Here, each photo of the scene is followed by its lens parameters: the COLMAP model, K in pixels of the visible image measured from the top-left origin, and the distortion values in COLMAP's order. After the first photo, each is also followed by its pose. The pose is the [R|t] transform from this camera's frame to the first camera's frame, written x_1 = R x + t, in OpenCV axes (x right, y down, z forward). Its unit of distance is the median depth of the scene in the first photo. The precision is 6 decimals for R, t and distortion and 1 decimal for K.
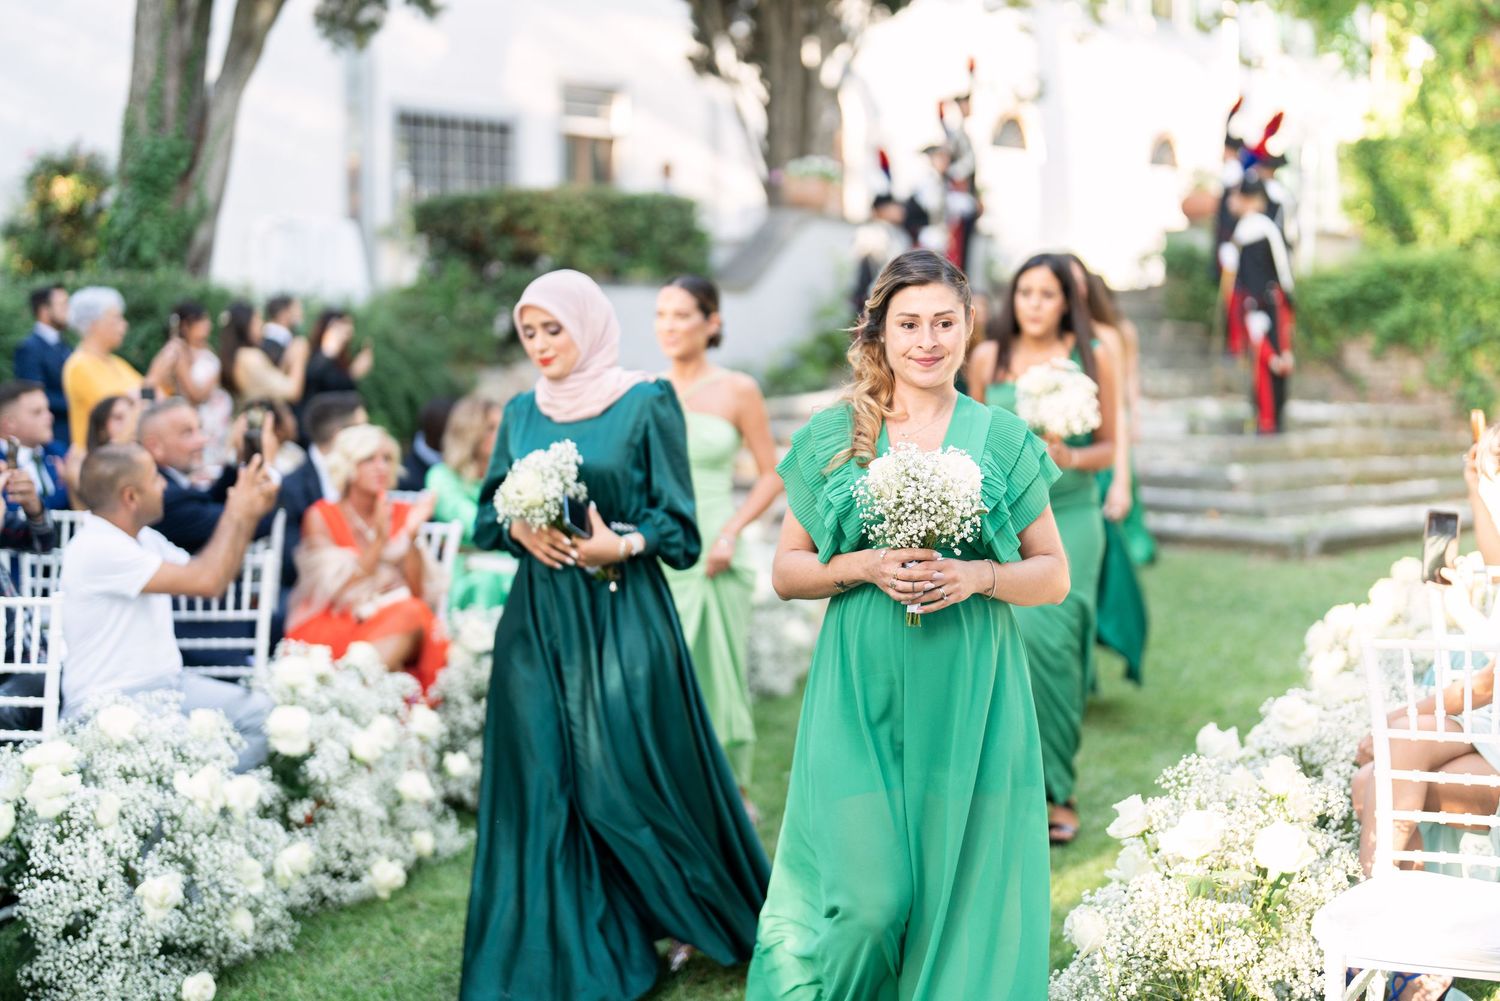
lens RADIAL K [[2192.9, 0, 794.7], [0, 2192.9, 526.1], [0, 0, 1]] dist [0.014380, 0.000000]
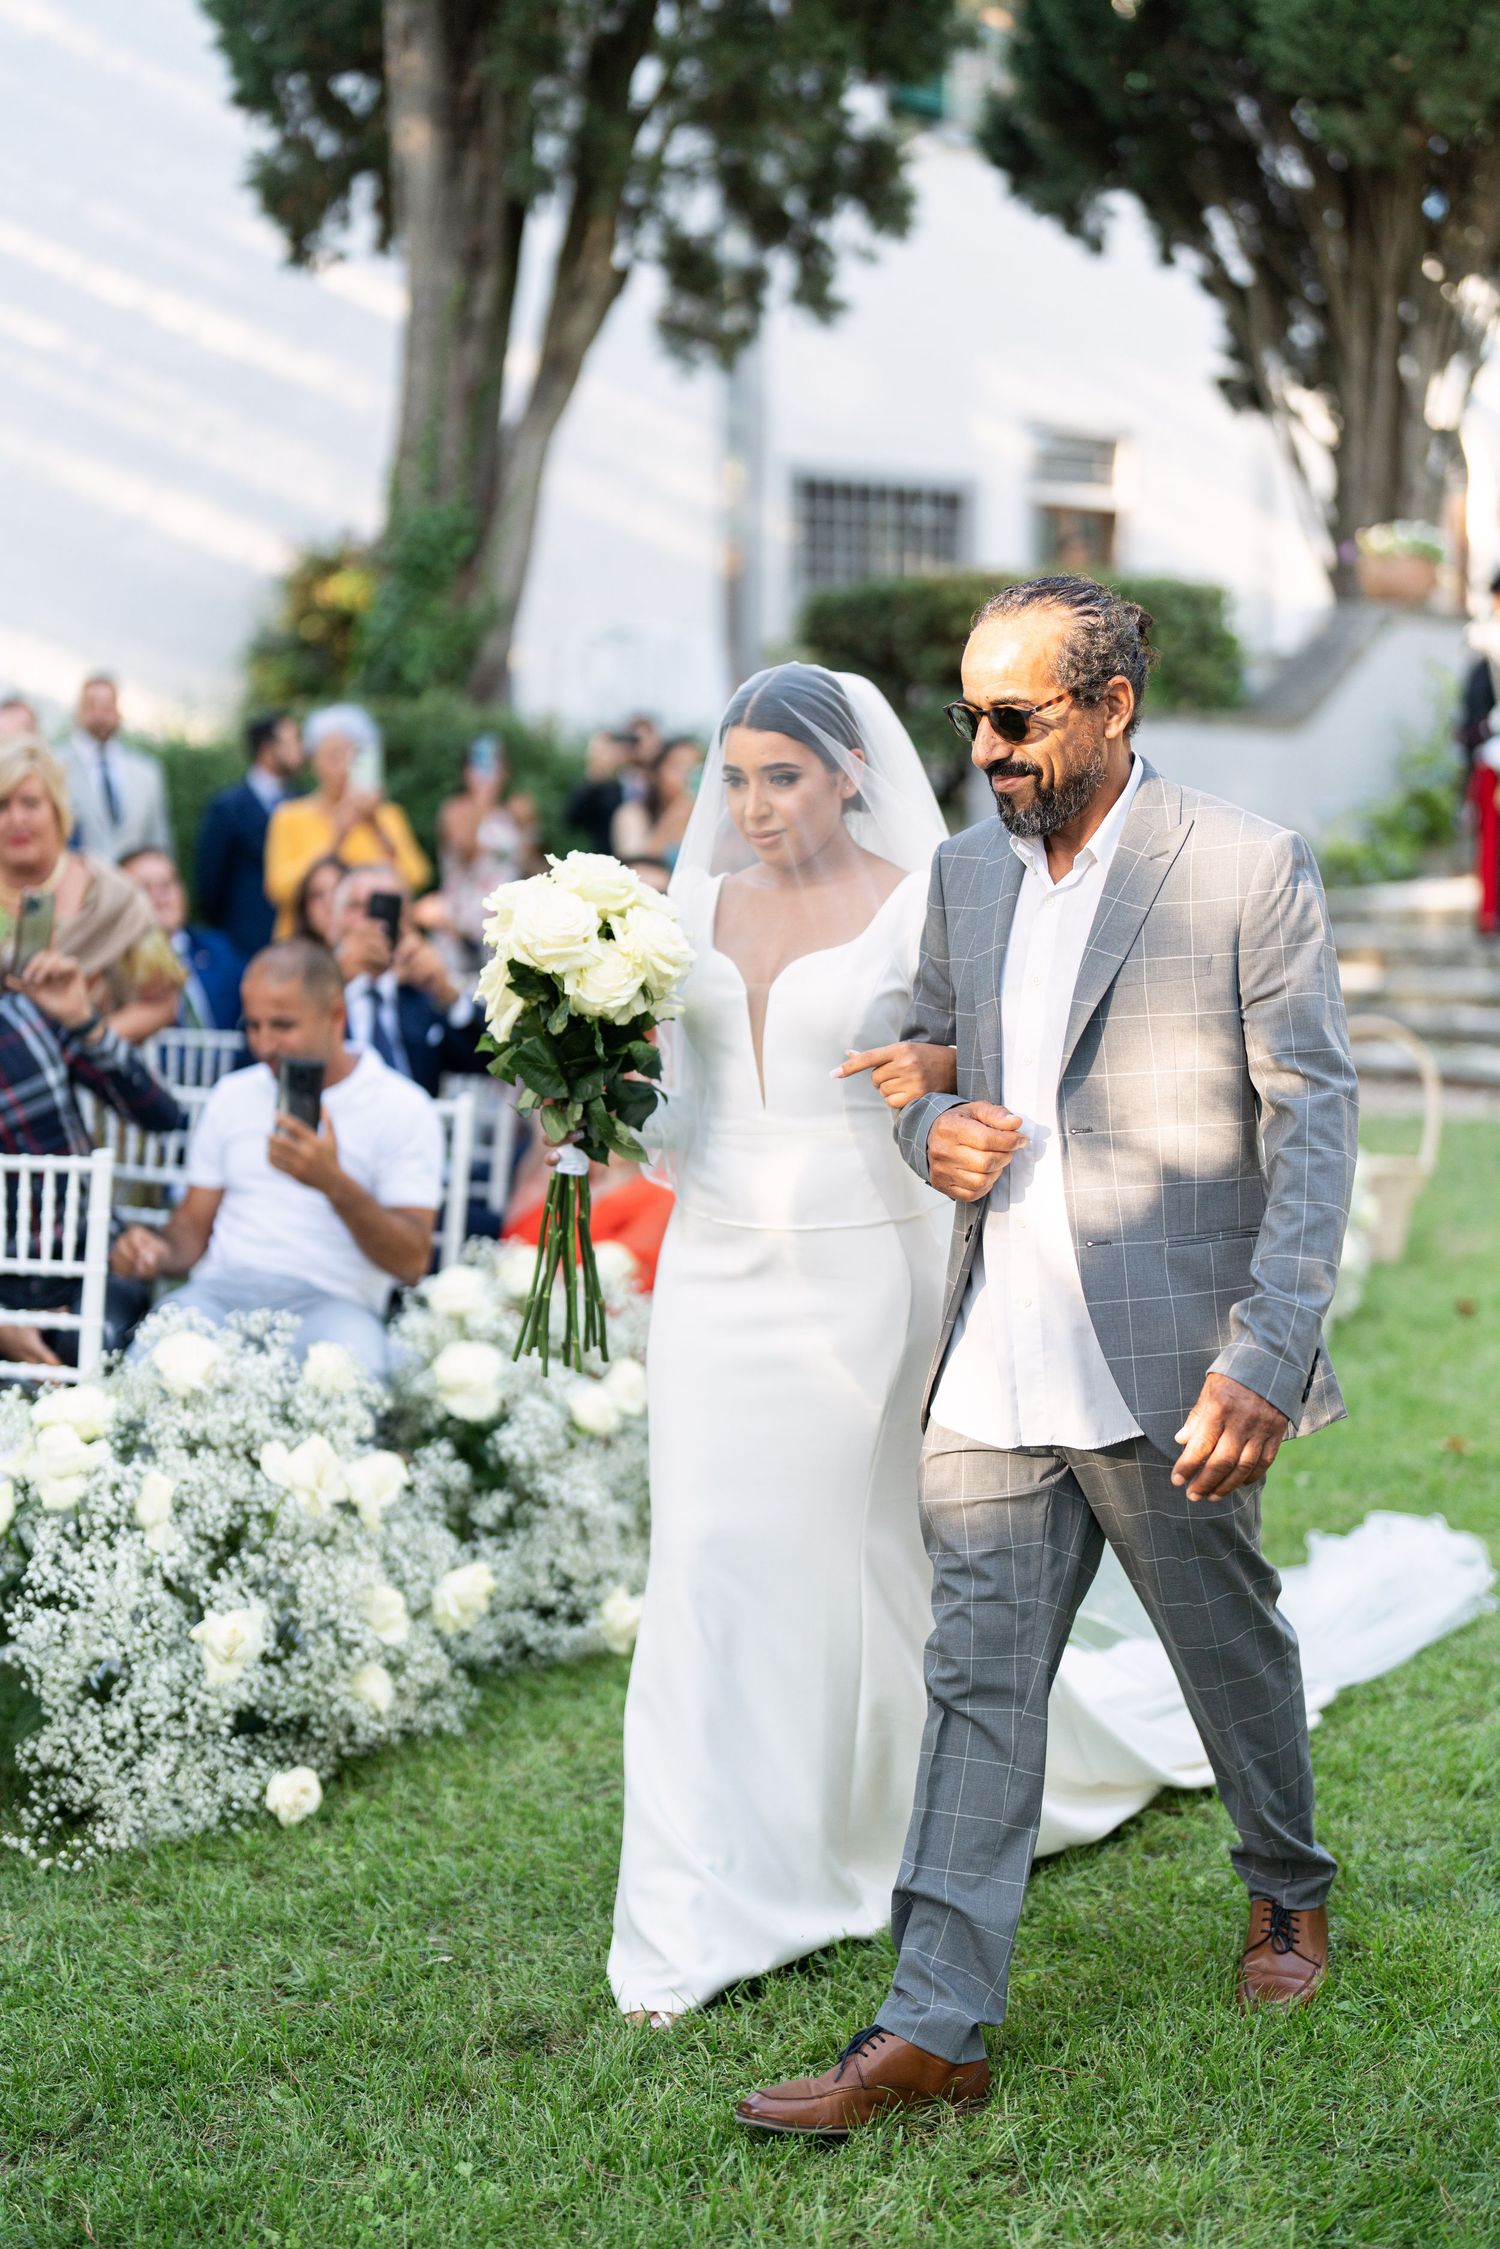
lens RADIAL K [[3111.0, 0, 699.1], [0, 3111.0, 1119.1], [0, 0, 1]] dist [0.004773, 0.000000]
pose [[0.976154, 0.020910, -0.216071, 0.009678], [-0.018549, 0.999744, 0.012948, 0.002413], [0.216287, -0.008631, 0.976292, 0.061276]]
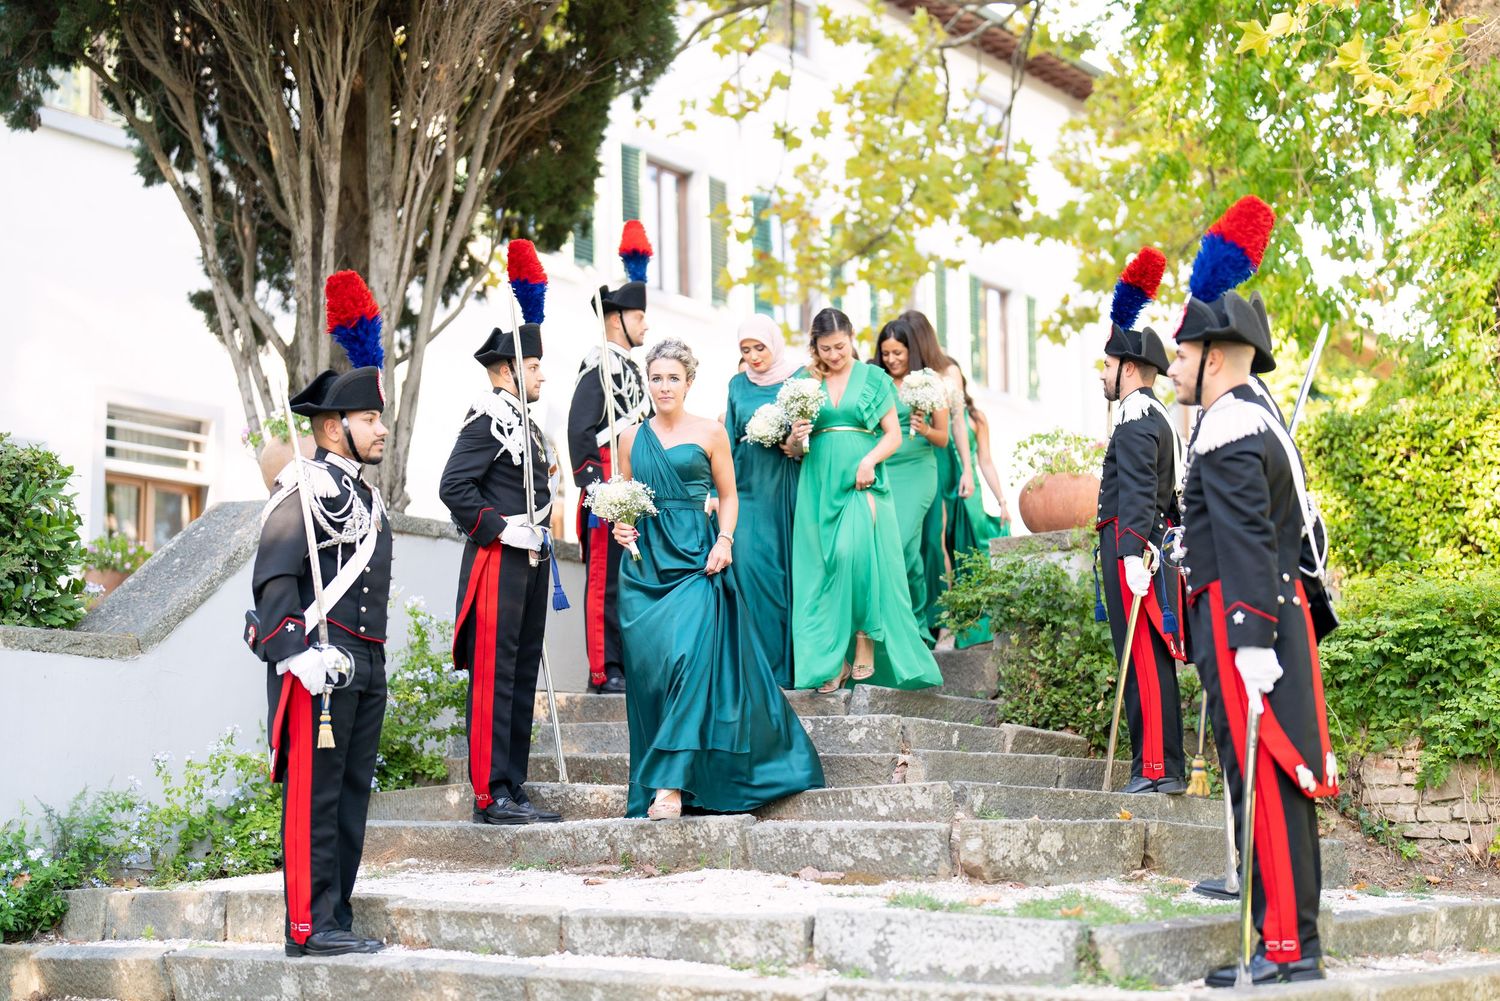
lens RADIAL K [[2192.9, 0, 755.8], [0, 2192.9, 552.5], [0, 0, 1]] dist [0.014380, 0.000000]
pose [[0.998396, 0.006963, 0.056194, 0.113661], [0.004581, 0.979225, -0.202724, -0.039336], [-0.056438, 0.202656, 0.977622, 0.685366]]
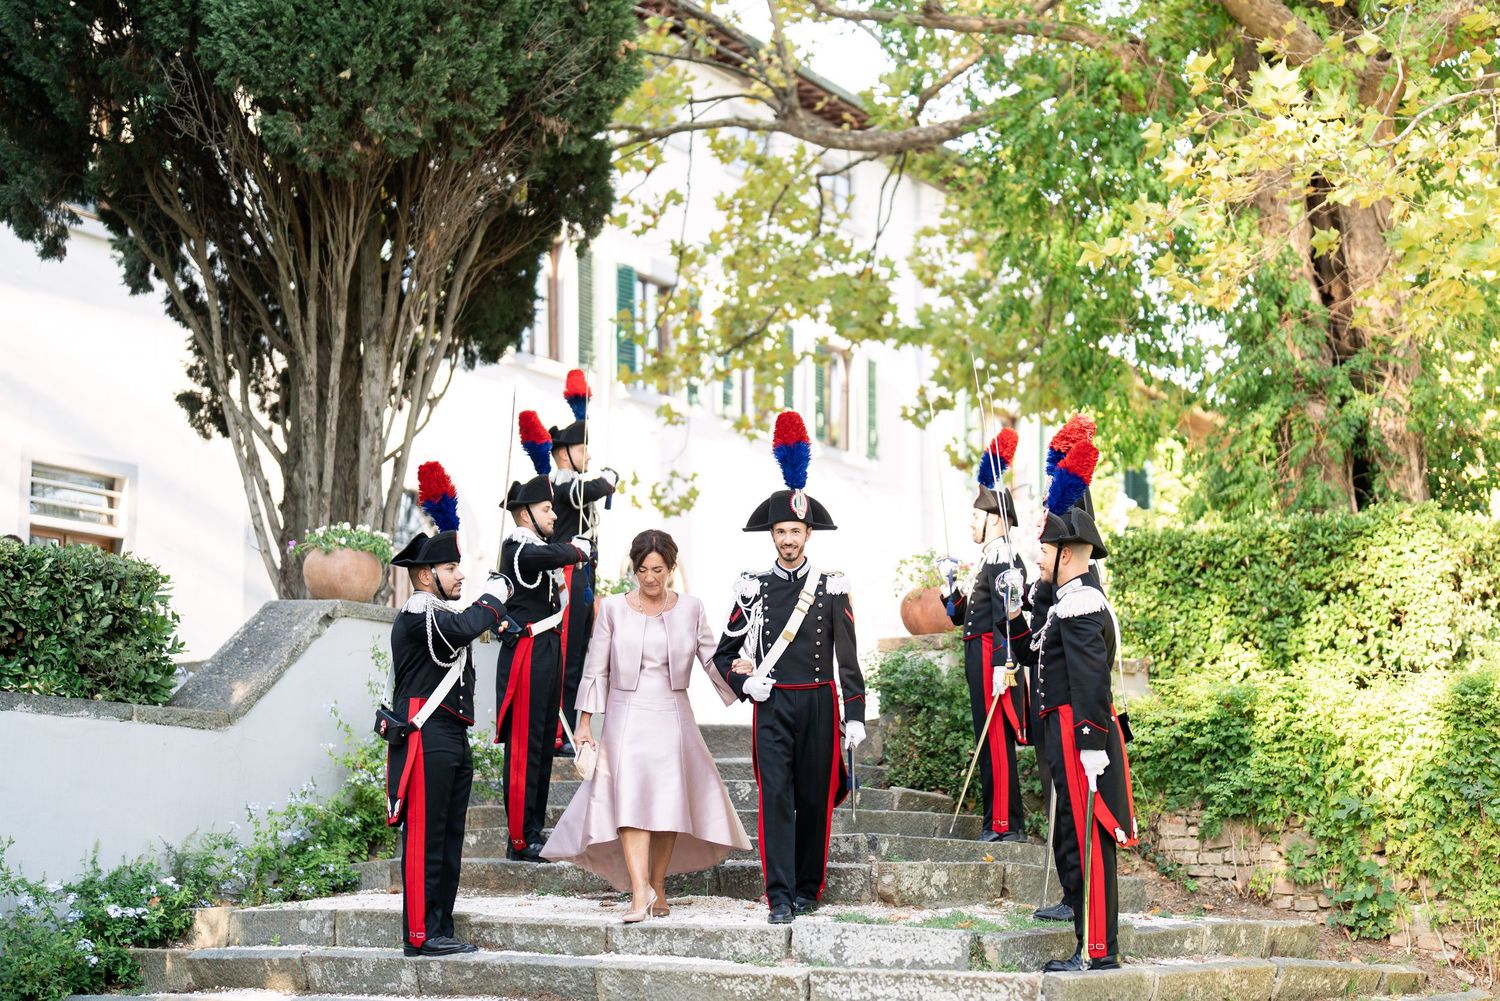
lens RADIAL K [[2313.4, 0, 826.9], [0, 2313.4, 612.5], [0, 0, 1]] dist [0.011082, 0.000000]
pose [[0.984265, 0.026461, 0.174708, 0.039285], [0.006145, 0.983000, -0.183503, -0.022884], [-0.176594, 0.181689, 0.967370, 0.448510]]
